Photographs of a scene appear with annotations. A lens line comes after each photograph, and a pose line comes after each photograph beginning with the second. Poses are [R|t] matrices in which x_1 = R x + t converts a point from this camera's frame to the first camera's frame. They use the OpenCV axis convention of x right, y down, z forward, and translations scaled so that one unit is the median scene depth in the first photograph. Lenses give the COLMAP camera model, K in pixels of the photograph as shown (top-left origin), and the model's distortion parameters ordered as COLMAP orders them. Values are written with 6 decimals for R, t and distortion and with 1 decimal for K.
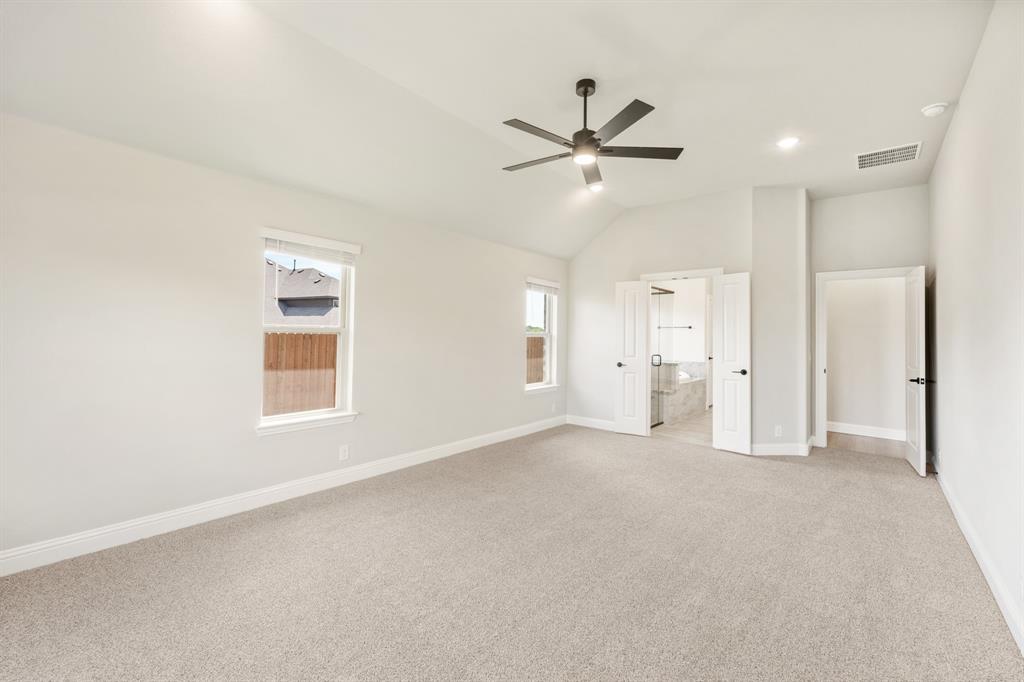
lens RADIAL K [[424.8, 0, 509.5], [0, 424.8, 334.8], [0, 0, 1]] dist [-0.004110, 0.000322]
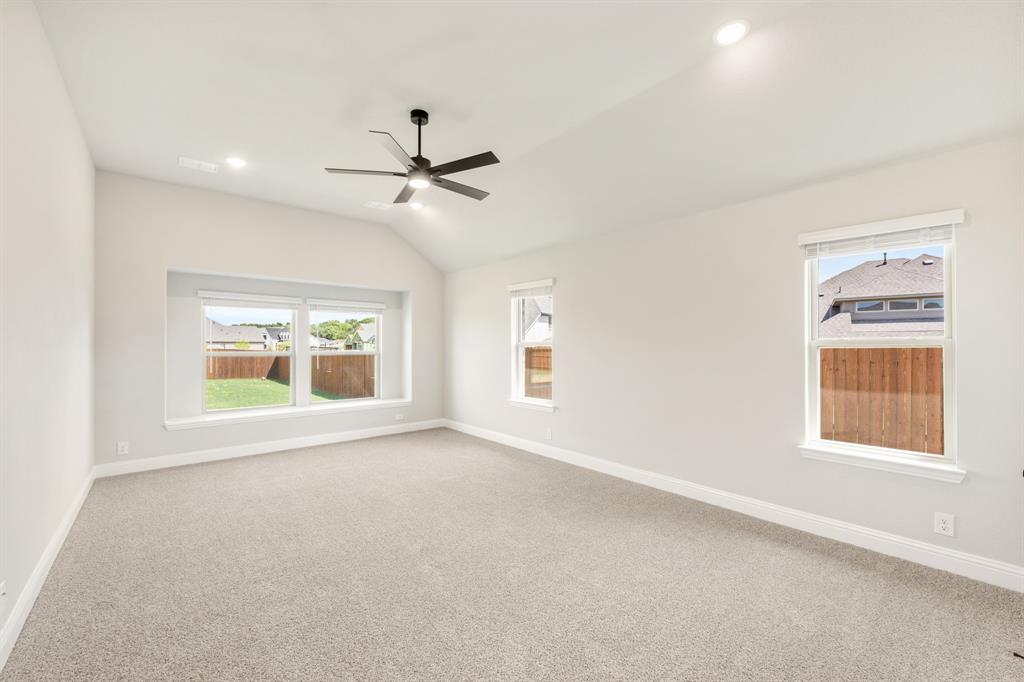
lens RADIAL K [[398.5, 0, 508.6], [0, 398.5, 340.7], [0, 0, 1]] dist [-0.003477, -0.000124]
pose [[-0.139893, -0.027083, -0.989796, 0.352901], [-0.003117, 0.999633, -0.026912, 0.007584], [0.990162, -0.000679, -0.139927, 0.422435]]
